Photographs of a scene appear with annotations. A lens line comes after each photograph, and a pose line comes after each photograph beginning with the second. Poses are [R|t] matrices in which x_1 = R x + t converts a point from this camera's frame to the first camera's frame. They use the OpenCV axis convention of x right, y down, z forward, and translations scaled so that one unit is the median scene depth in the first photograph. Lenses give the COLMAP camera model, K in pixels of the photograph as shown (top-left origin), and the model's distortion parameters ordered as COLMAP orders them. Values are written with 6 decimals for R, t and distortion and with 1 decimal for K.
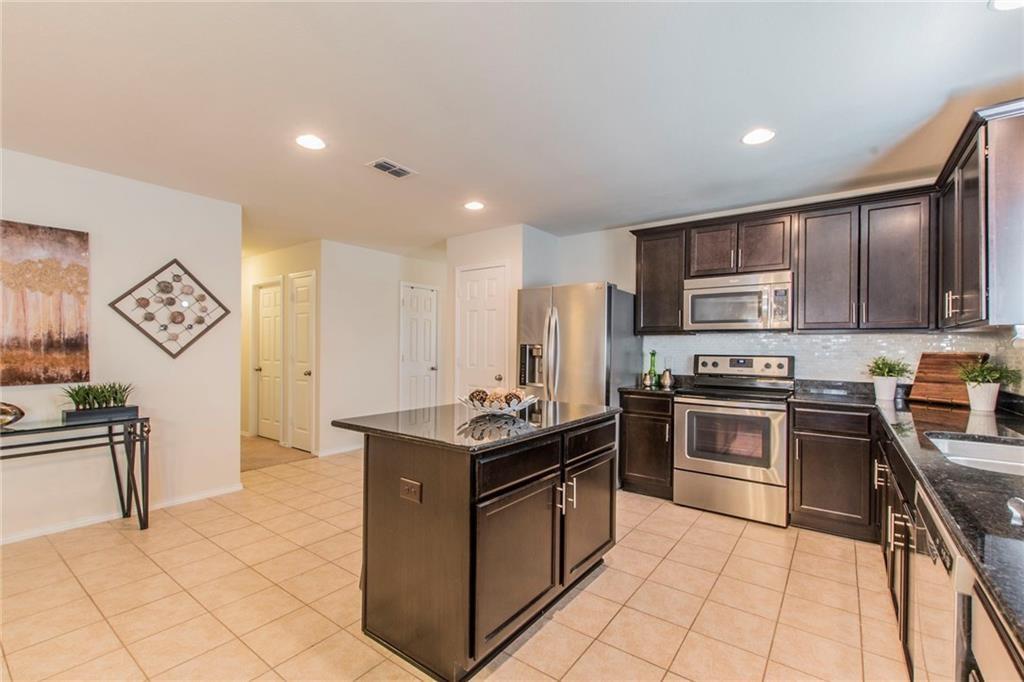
lens RADIAL K [[448.4, 0, 514.2], [0, 448.4, 345.5], [0, 0, 1]] dist [0.008719, -0.004127]
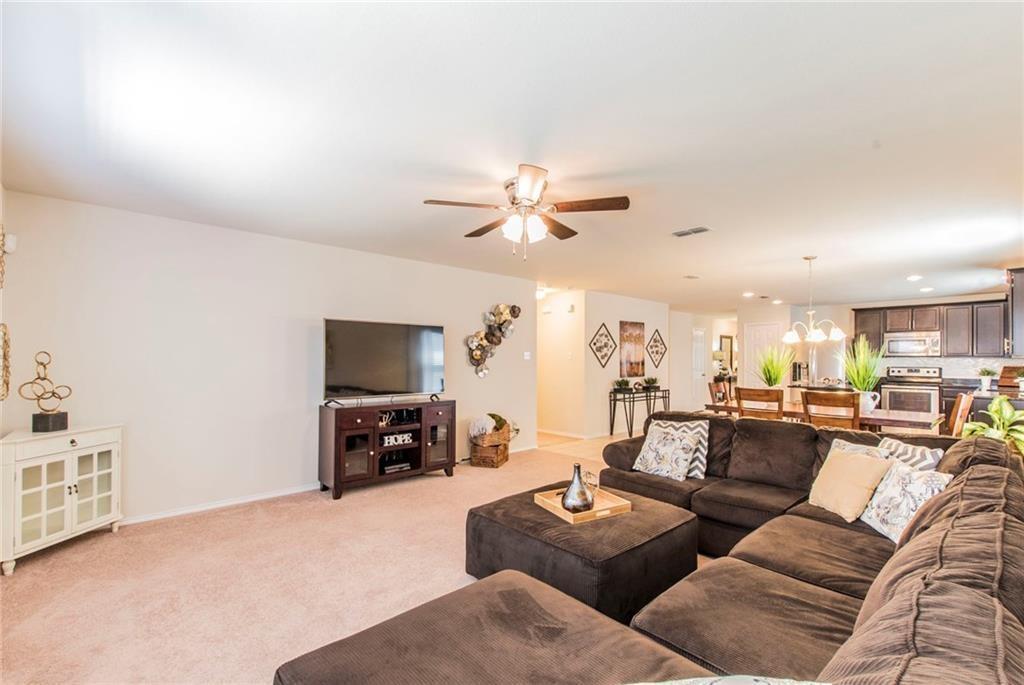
lens RADIAL K [[457.6, 0, 506.3], [0, 457.6, 351.8], [0, 0, 1]] dist [0.005239, -0.001426]
pose [[0.981286, -0.005069, -0.192490, -1.054196], [0.002799, 0.999923, -0.012060, -0.033567], [0.192536, 0.011295, 0.981225, -1.645773]]
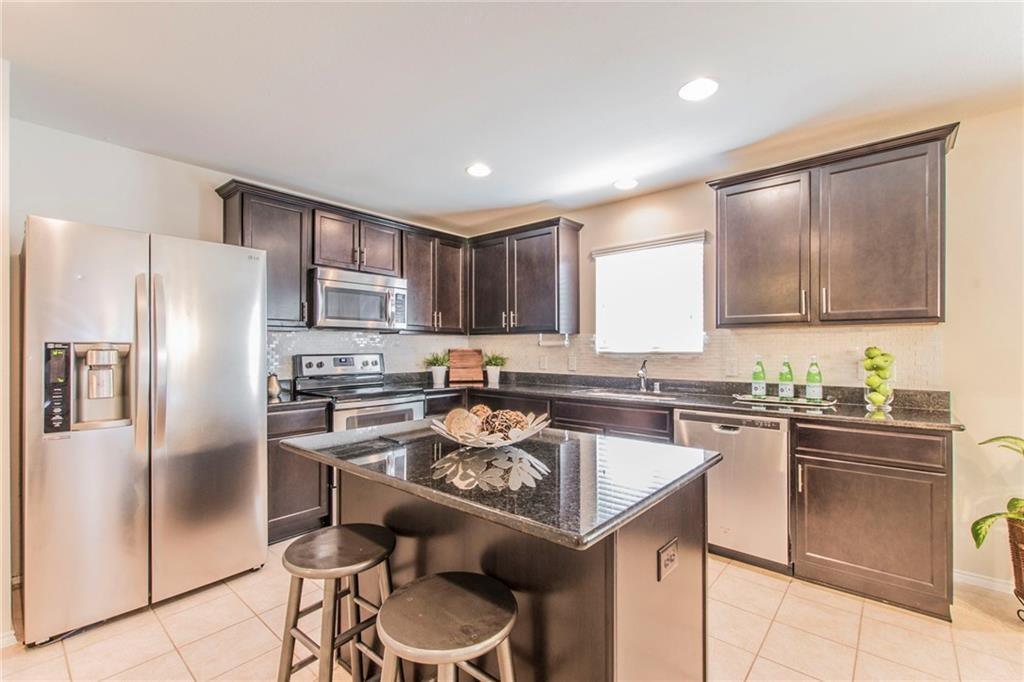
lens RADIAL K [[448.4, 0, 513.2], [0, 448.4, 346.4], [0, 0, 1]] dist [0.008719, -0.004127]
pose [[0.079744, -0.006015, 0.996797, -0.456698], [-0.002271, 0.999978, 0.006216, -0.001859], [-0.996813, -0.002759, 0.079729, 0.575275]]
